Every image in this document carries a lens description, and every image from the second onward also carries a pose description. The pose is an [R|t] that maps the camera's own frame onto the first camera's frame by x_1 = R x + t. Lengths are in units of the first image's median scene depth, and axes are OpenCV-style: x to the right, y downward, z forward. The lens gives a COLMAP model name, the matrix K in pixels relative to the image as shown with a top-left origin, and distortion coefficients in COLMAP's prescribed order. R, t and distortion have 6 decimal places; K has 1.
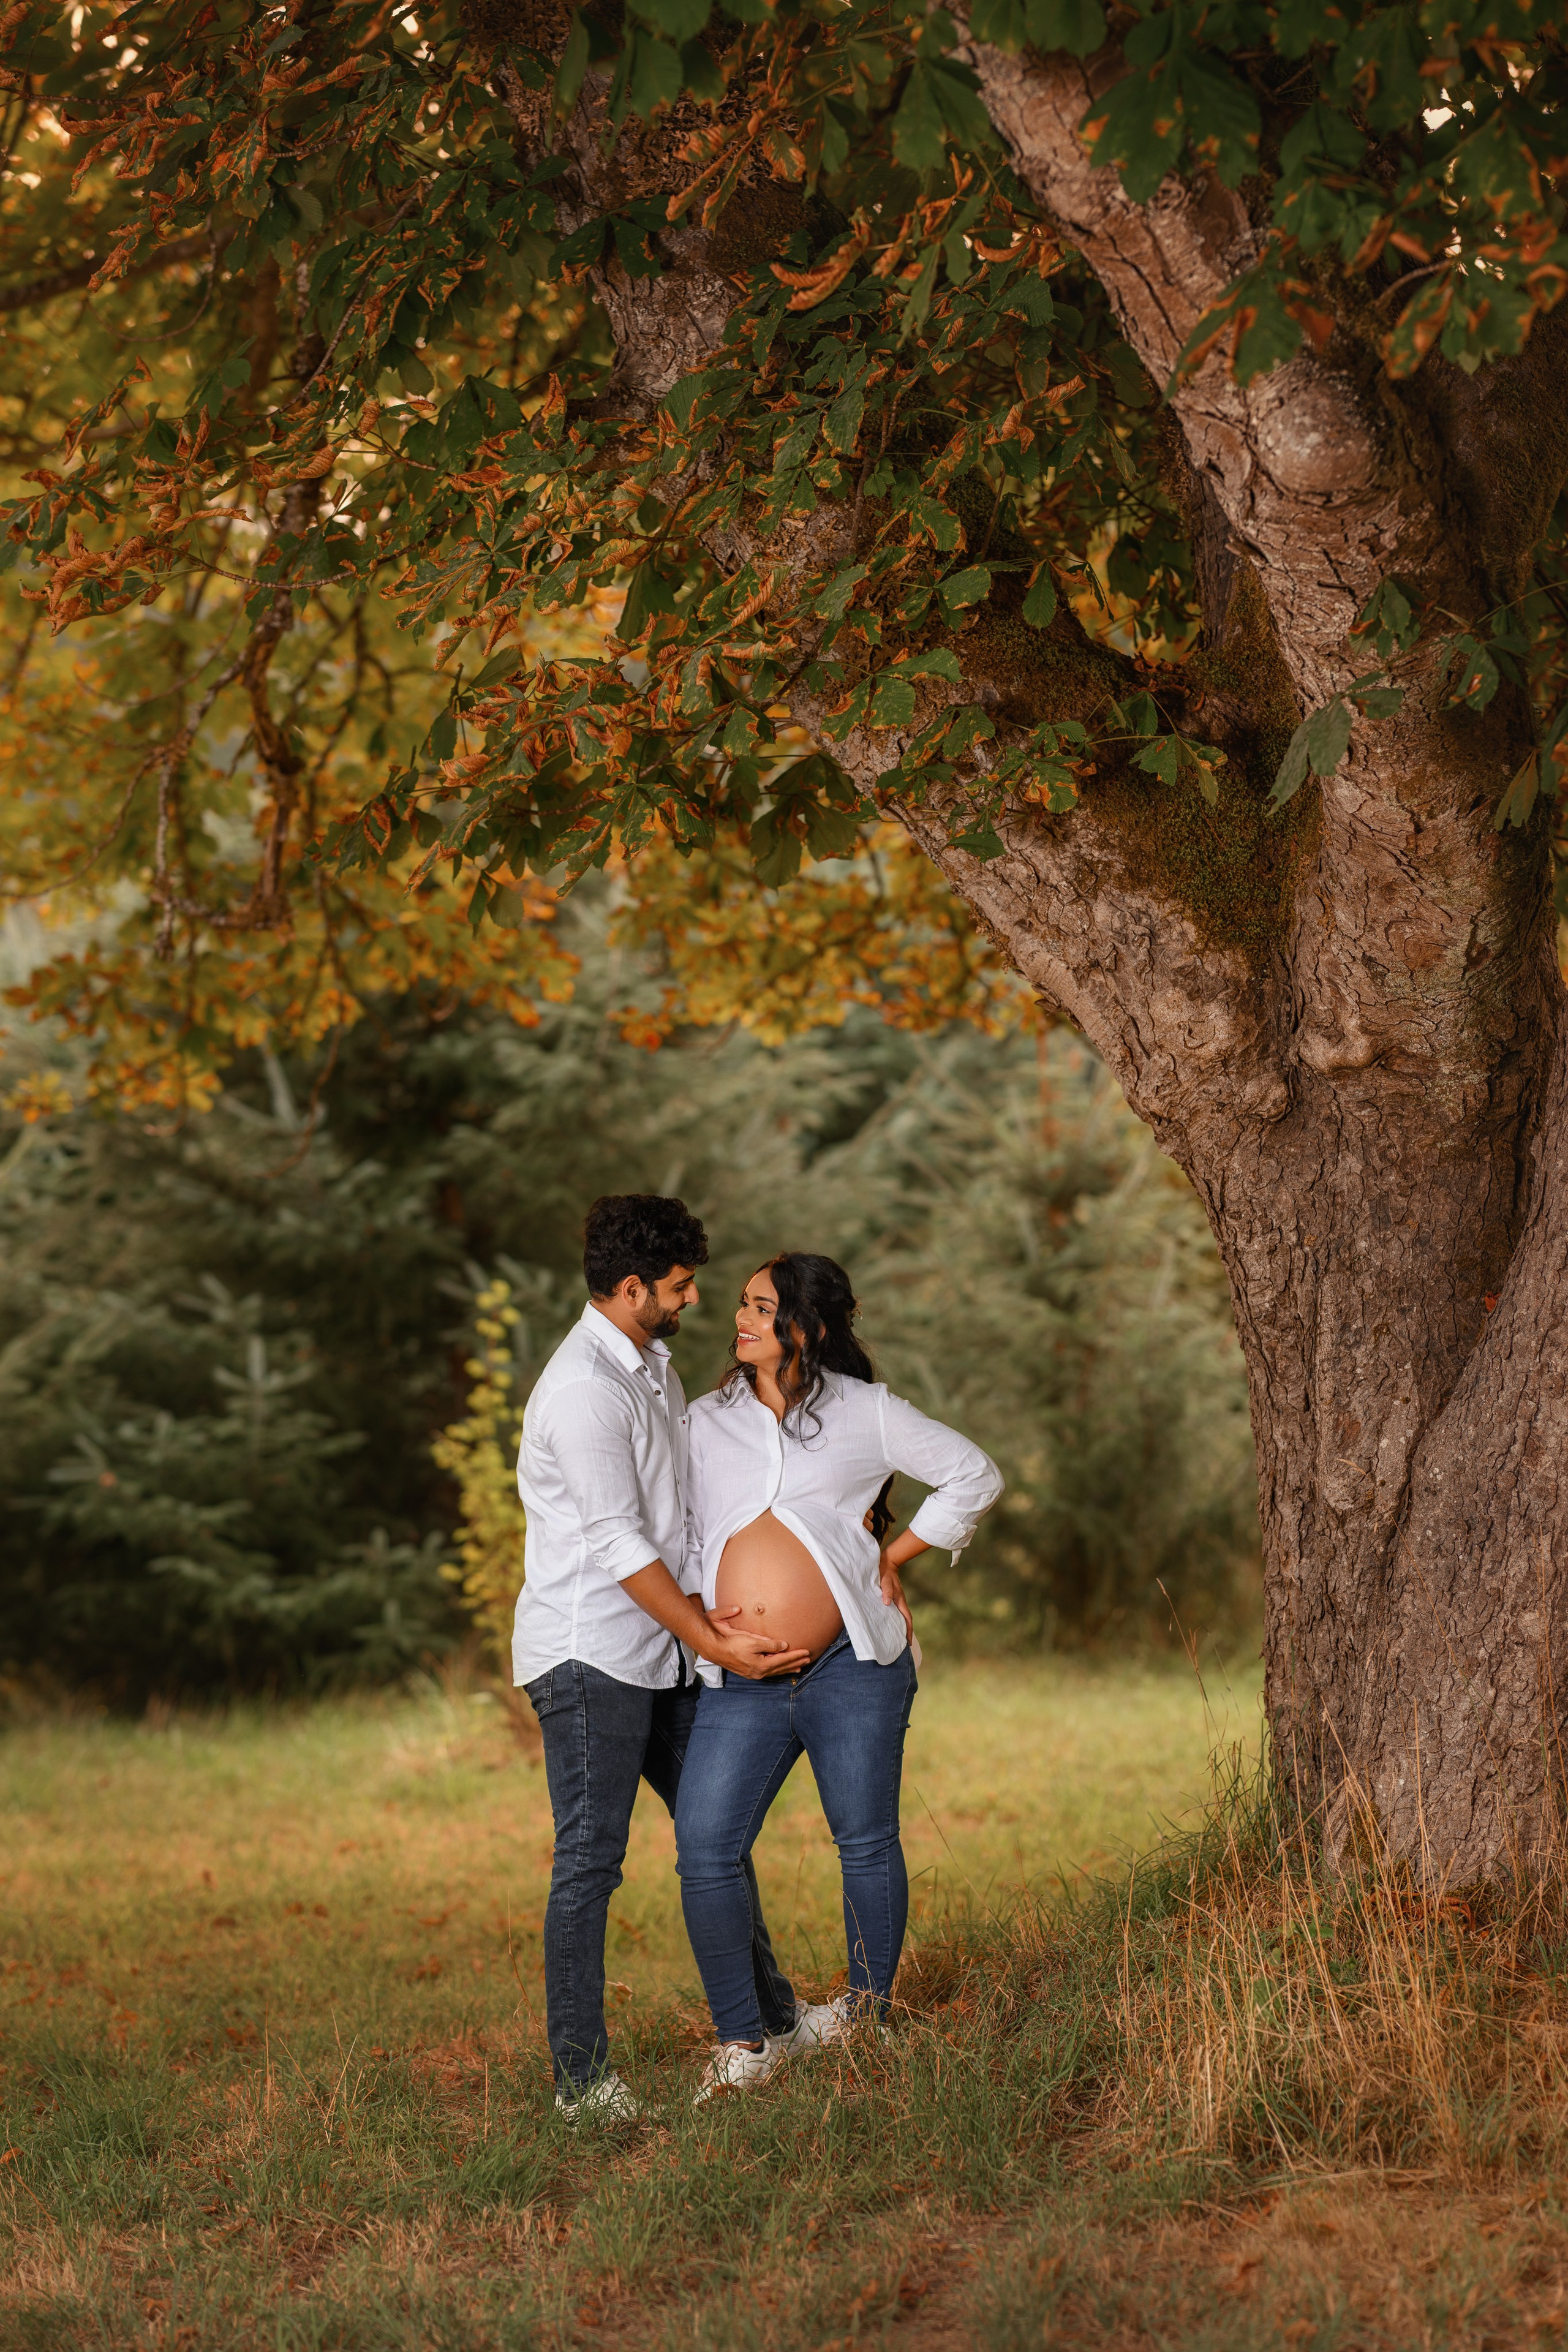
lens RADIAL K [[5771.9, 0, 784.3], [0, 5771.9, 1200.2], [0, 0, 1]] dist [0.025209, -0.112854]
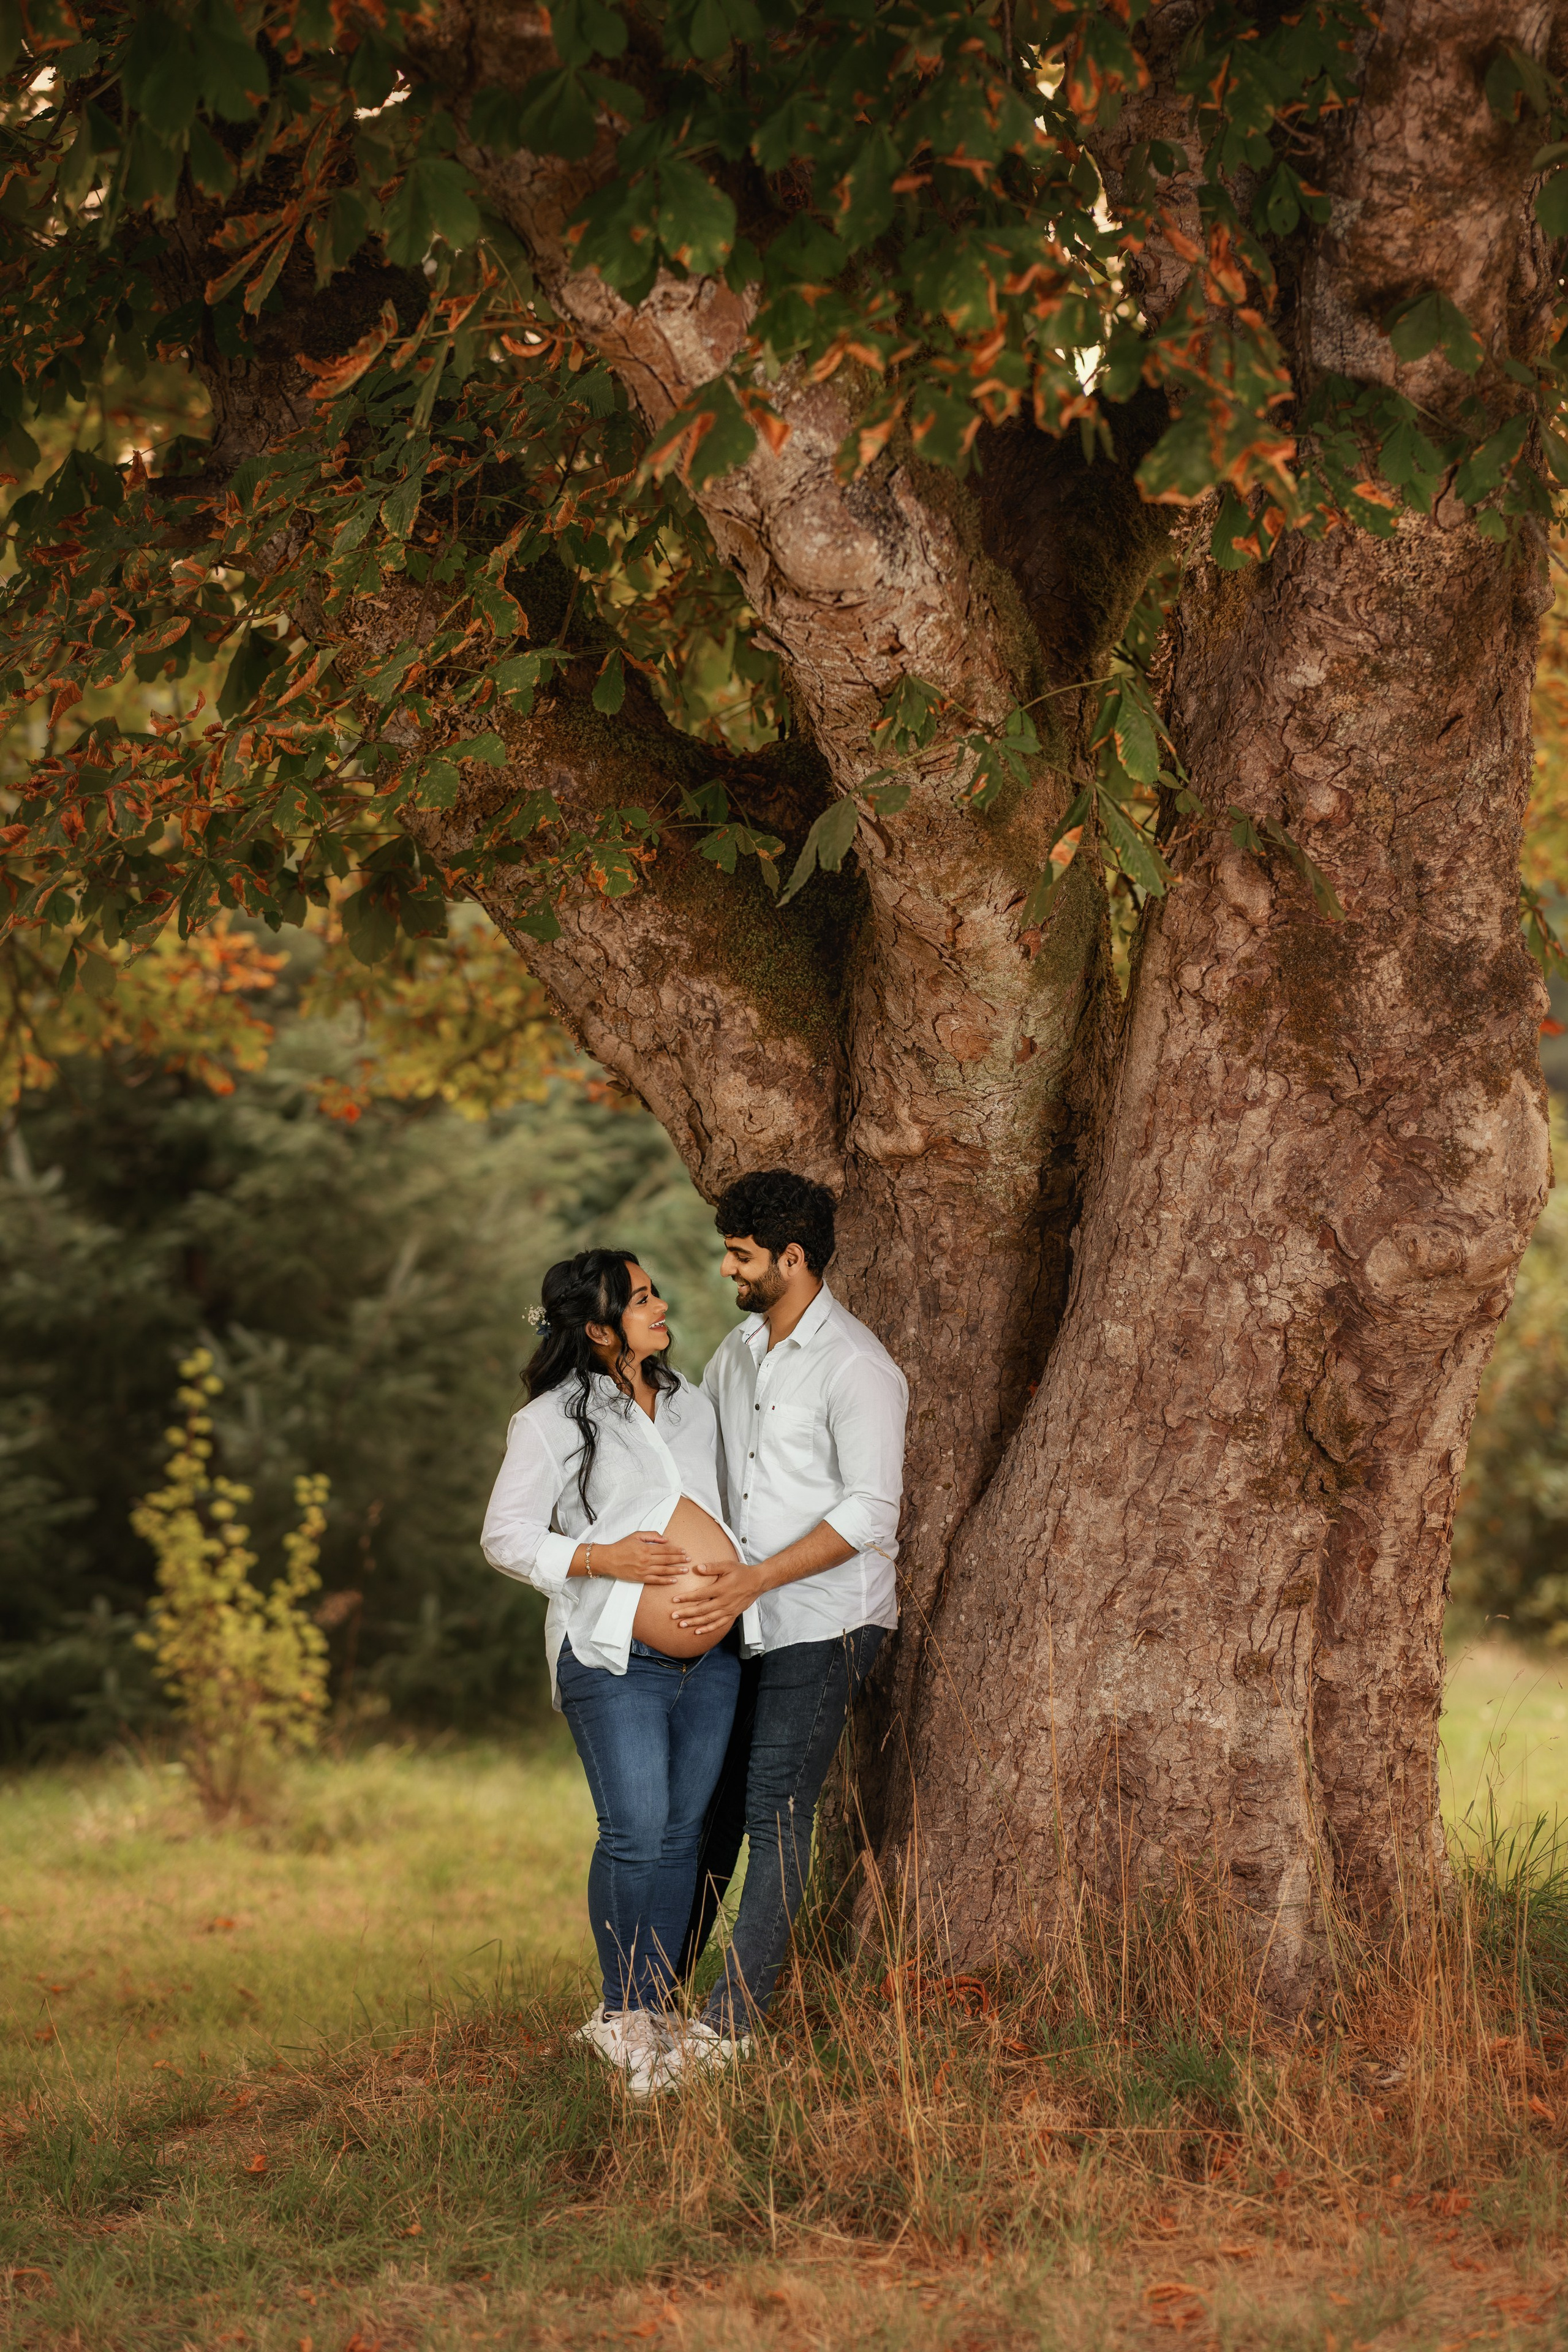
lens RADIAL K [[5897.9, 0, 784.0], [0, 5897.9, 1176.0], [0, 0, 1]] dist [-0.028155, 0.330072]
pose [[0.999544, 0.025133, 0.016748, 0.059190], [-0.024836, 0.999534, -0.017727, -0.000639], [-0.017186, 0.017303, 0.999703, -0.032925]]
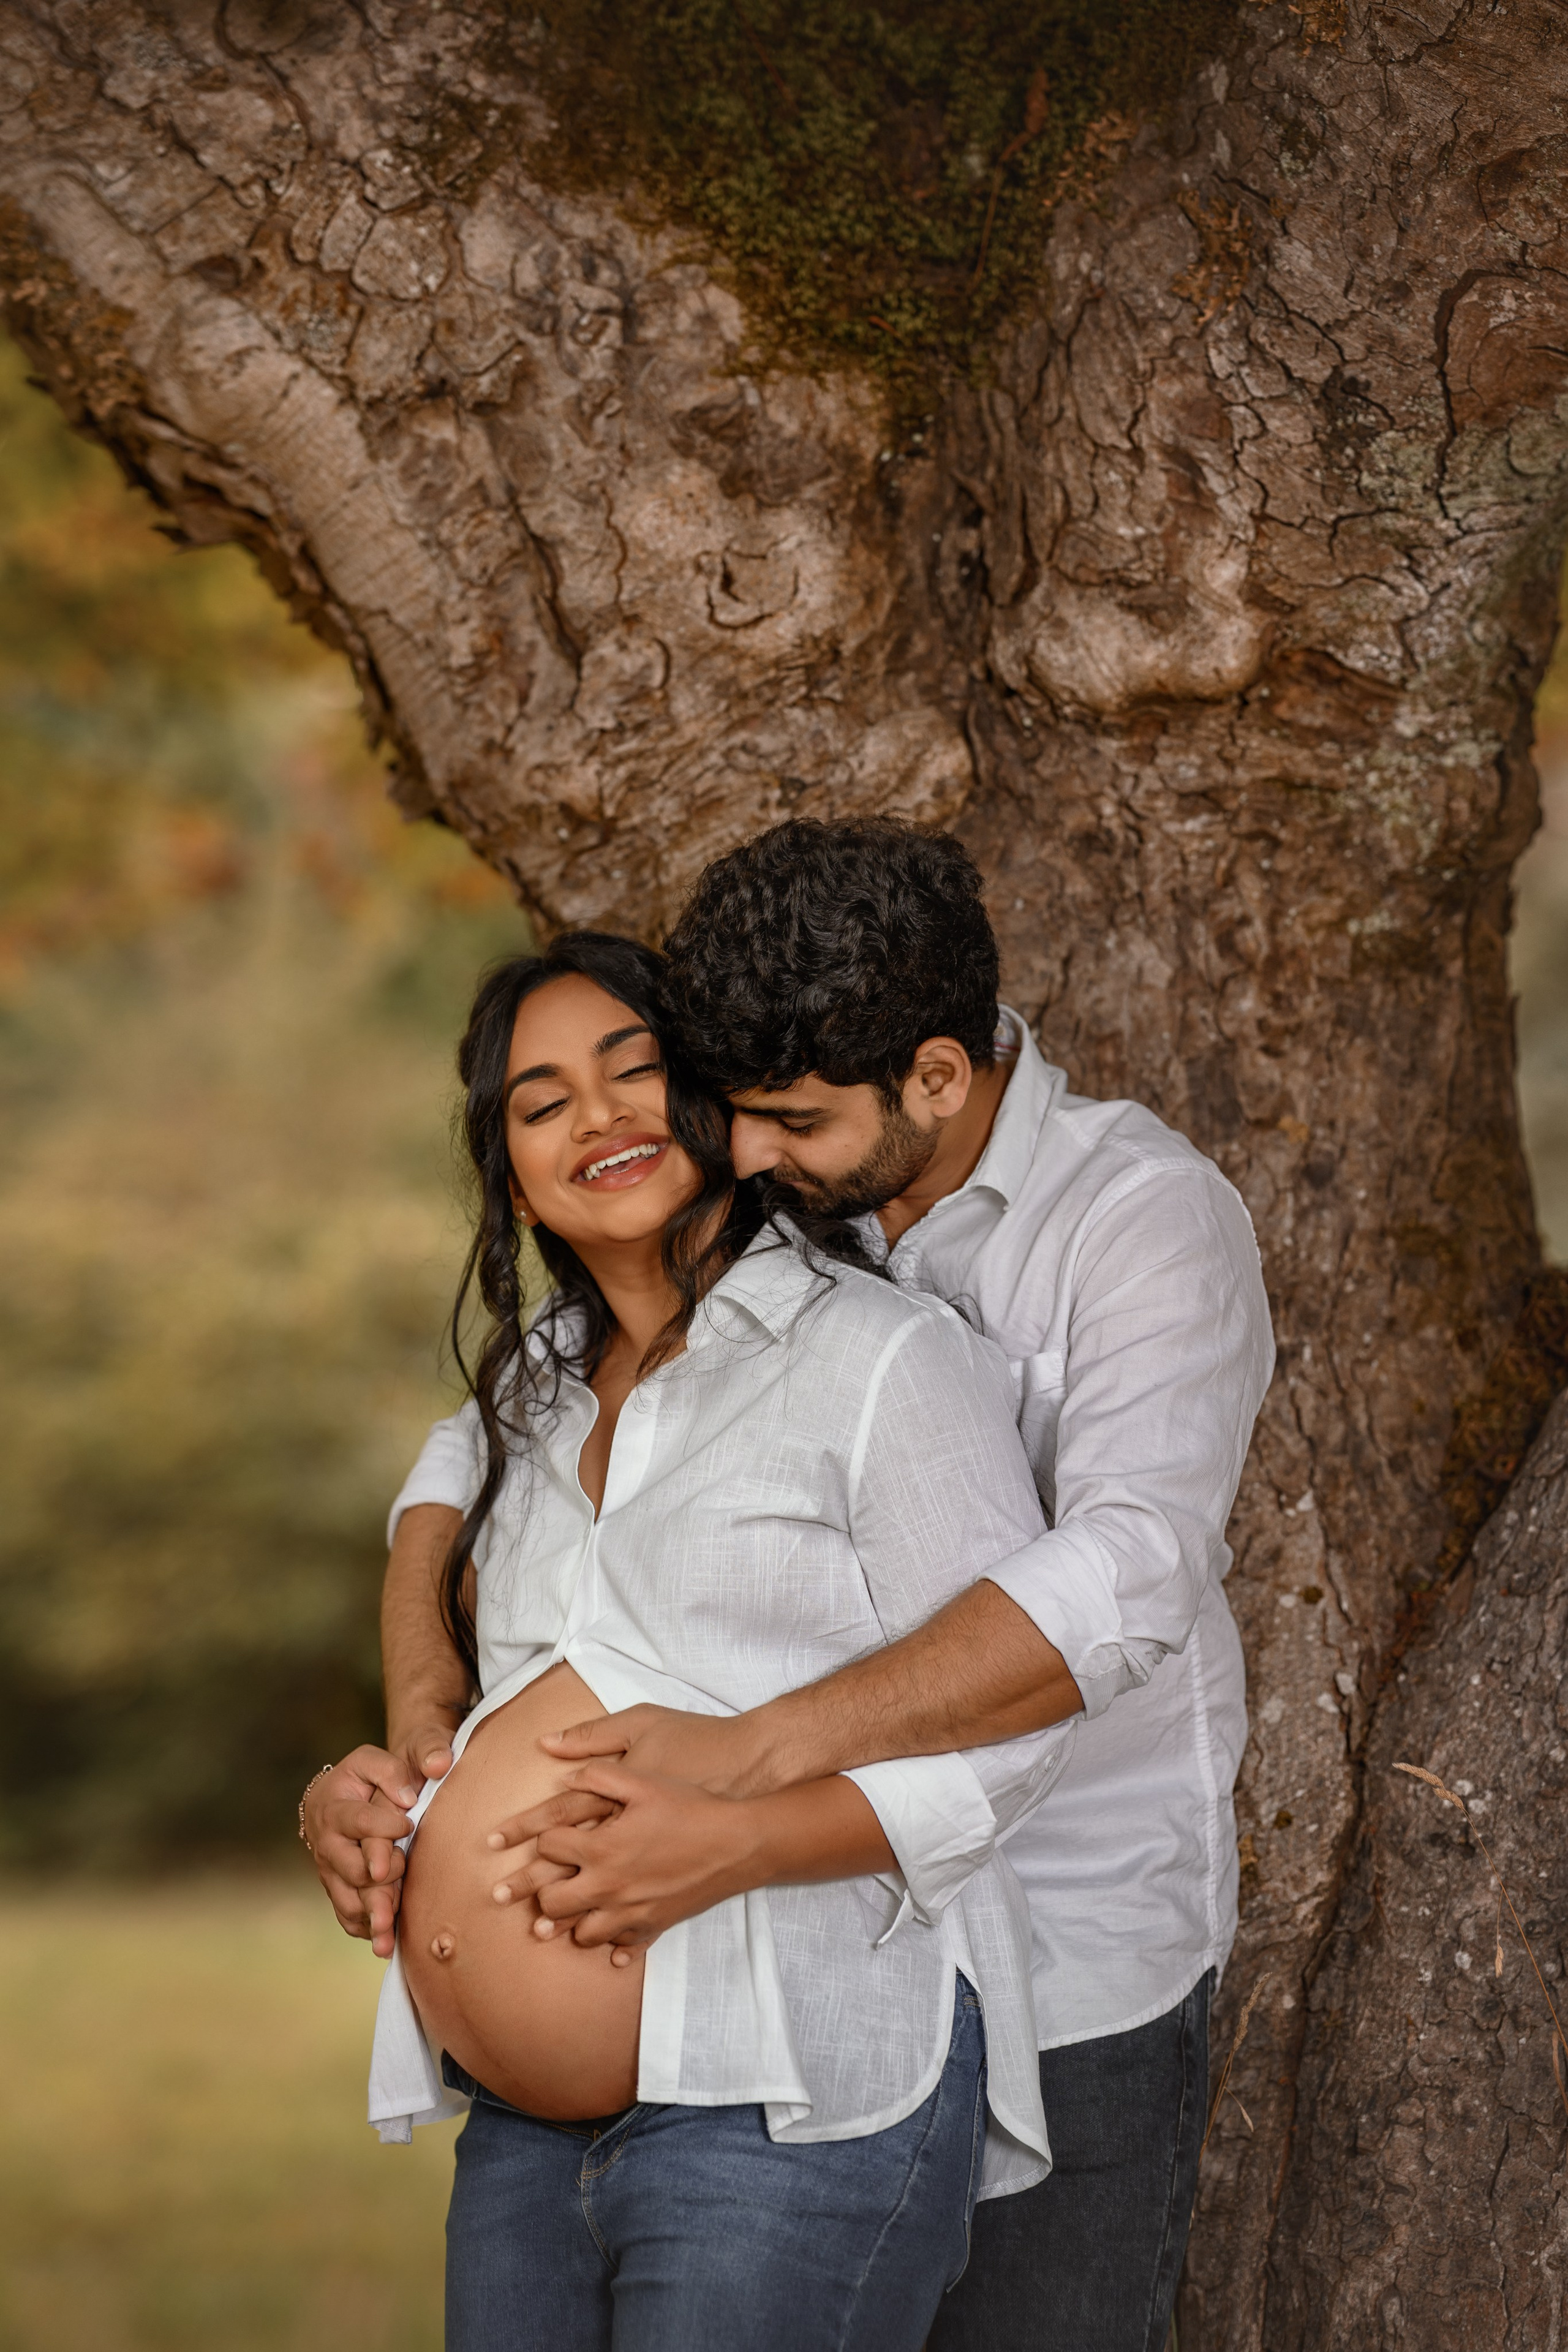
lens RADIAL K [[5897.9, 0, 784.0], [0, 5897.9, 1176.0], [0, 0, 1]] dist [-0.028155, 0.330072]
pose [[0.893566, 0.048529, 0.446301, -0.092393], [-0.031321, 0.998457, -0.045858, 0.025755], [-0.447838, 0.026999, 0.893707, 0.663743]]
